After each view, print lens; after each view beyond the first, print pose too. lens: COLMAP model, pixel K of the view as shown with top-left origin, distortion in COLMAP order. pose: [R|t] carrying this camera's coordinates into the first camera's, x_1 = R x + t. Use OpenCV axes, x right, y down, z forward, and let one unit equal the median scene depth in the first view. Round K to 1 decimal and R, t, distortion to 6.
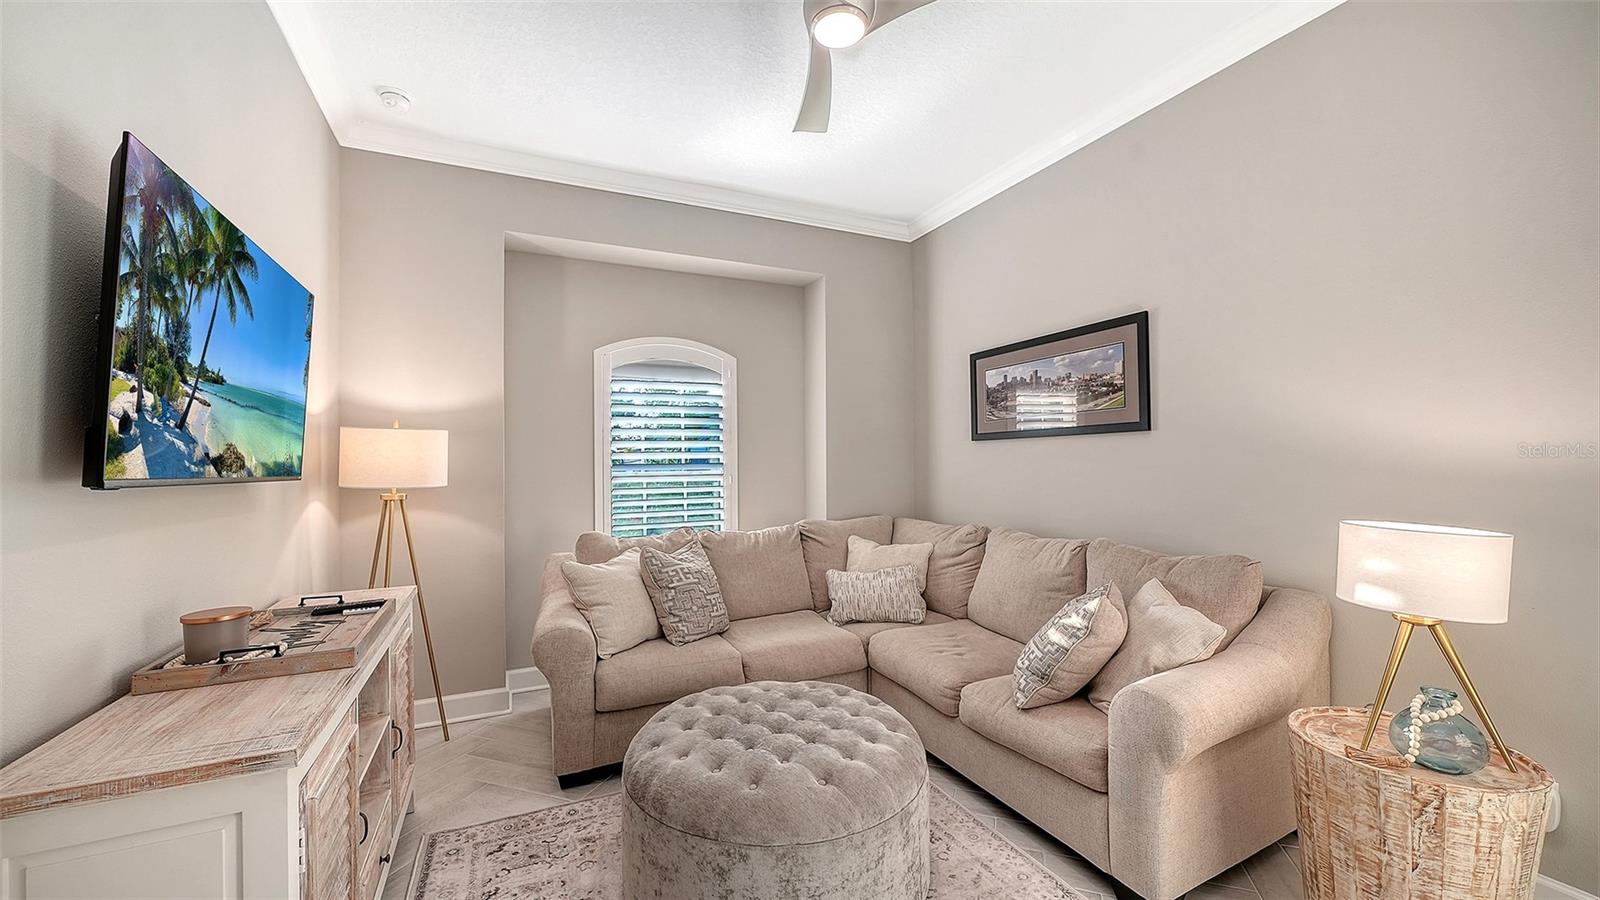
lens RADIAL K [[621.5, 0, 804.2], [0, 621.5, 467.4], [0, 0, 1]] dist [0.000194, -0.000014]
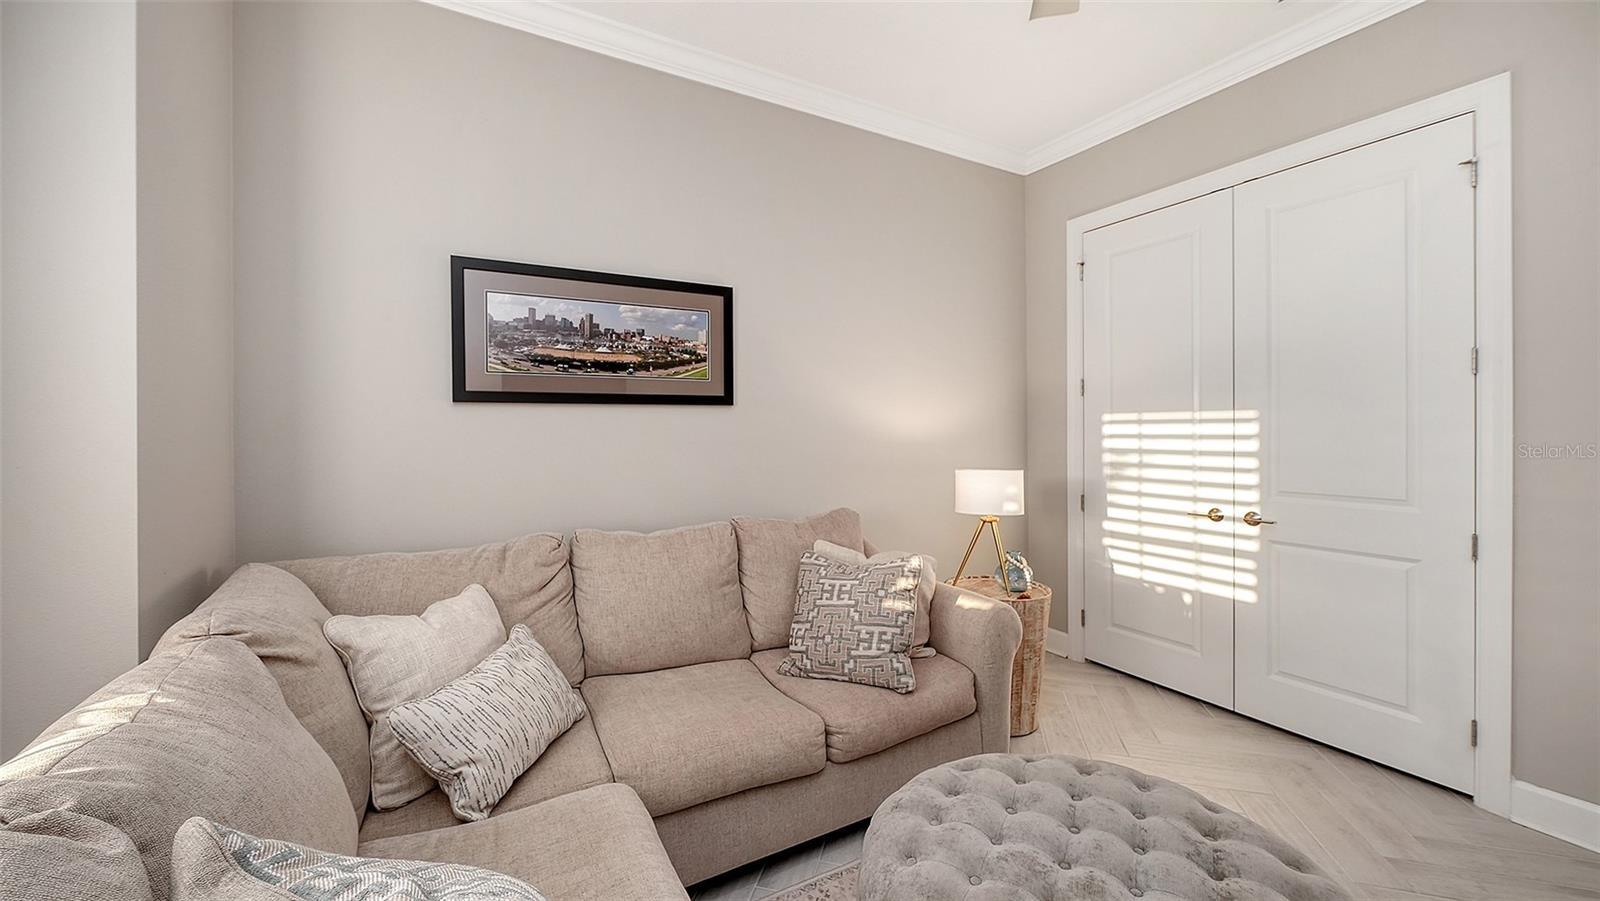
lens RADIAL K [[604.1, 0, 803.8], [0, 604.1, 444.0], [0, 0, 1]] dist [0.001664, 0.000102]
pose [[-0.057414, -0.015425, 0.998231, -0.420062], [0.011296, 0.999807, 0.016099, -0.009827], [-0.998287, 0.012200, -0.057229, 0.886568]]
